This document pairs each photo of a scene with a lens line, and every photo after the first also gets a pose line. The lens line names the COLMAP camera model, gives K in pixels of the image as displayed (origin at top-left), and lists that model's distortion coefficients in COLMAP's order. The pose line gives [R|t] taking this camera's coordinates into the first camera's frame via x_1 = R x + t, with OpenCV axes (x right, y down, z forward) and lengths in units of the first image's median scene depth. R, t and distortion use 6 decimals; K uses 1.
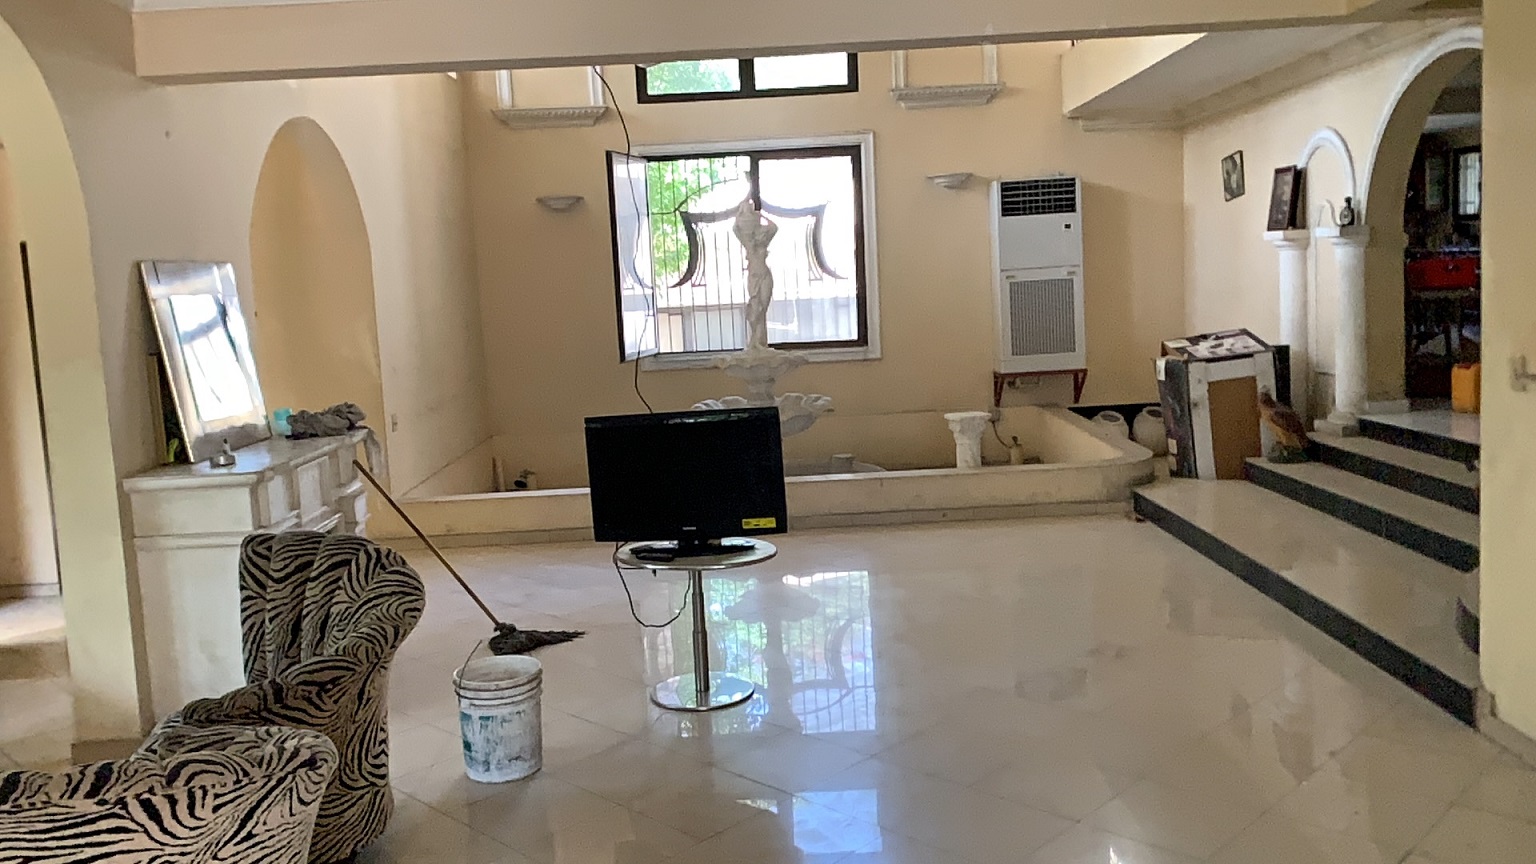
lens RADIAL K [[1246.5, 0, 778.0], [0, 1246.5, 409.4], [0, 0, 1]] dist [0.078050, -0.105187]
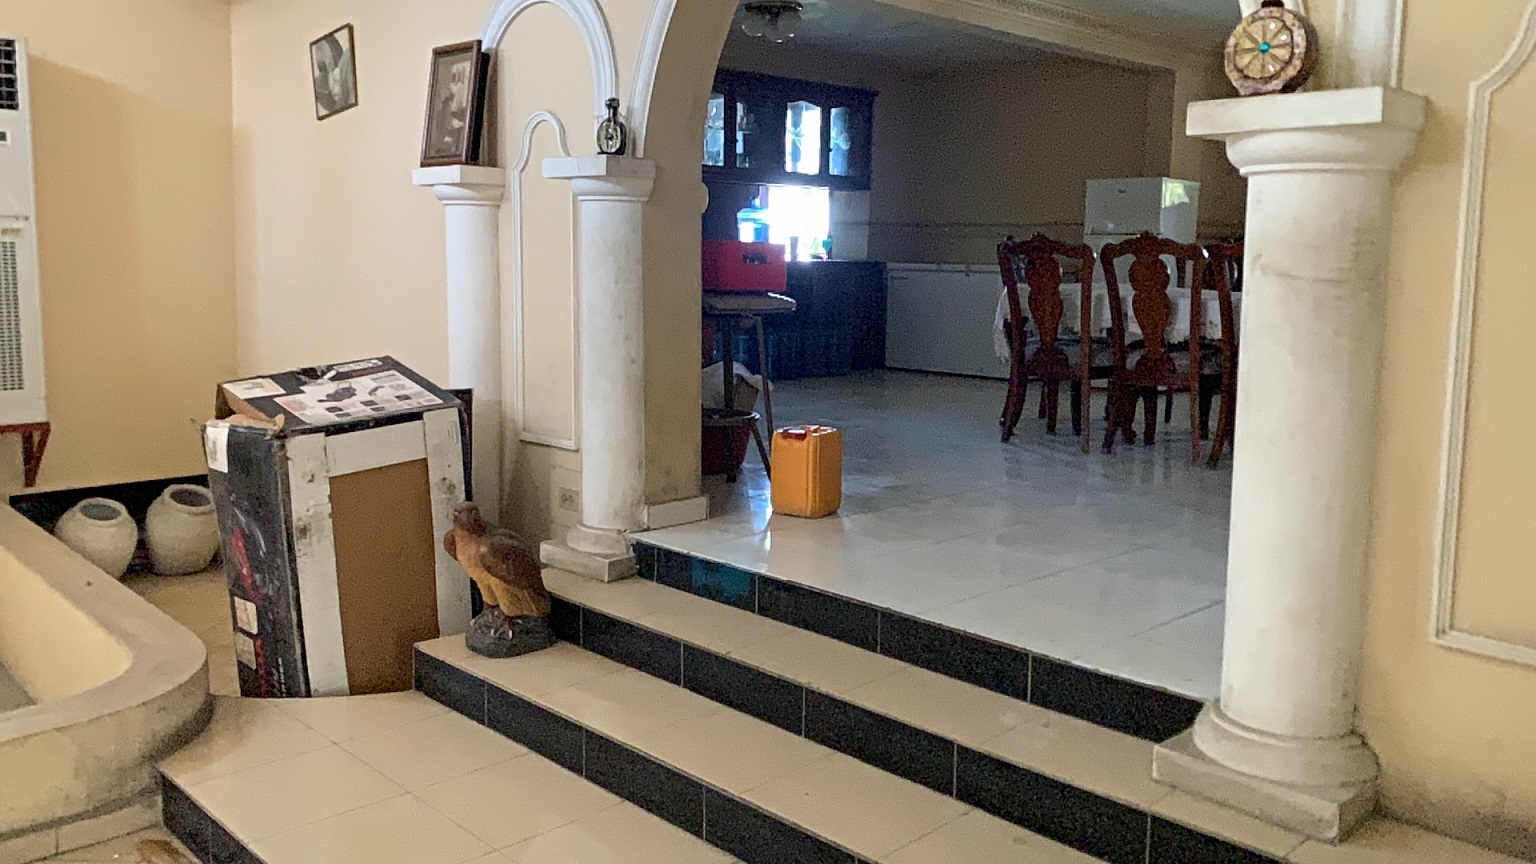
lens RADIAL K [[1238.1, 0, 766.2], [0, 1238.1, 377.0], [0, 0, 1]] dist [0.064752, -0.127632]
pose [[0.734616, -0.006787, 0.678450, 0.150825], [0.025054, 0.999539, -0.017130, -0.045078], [-0.678021, 0.029582, 0.734447, 0.551826]]
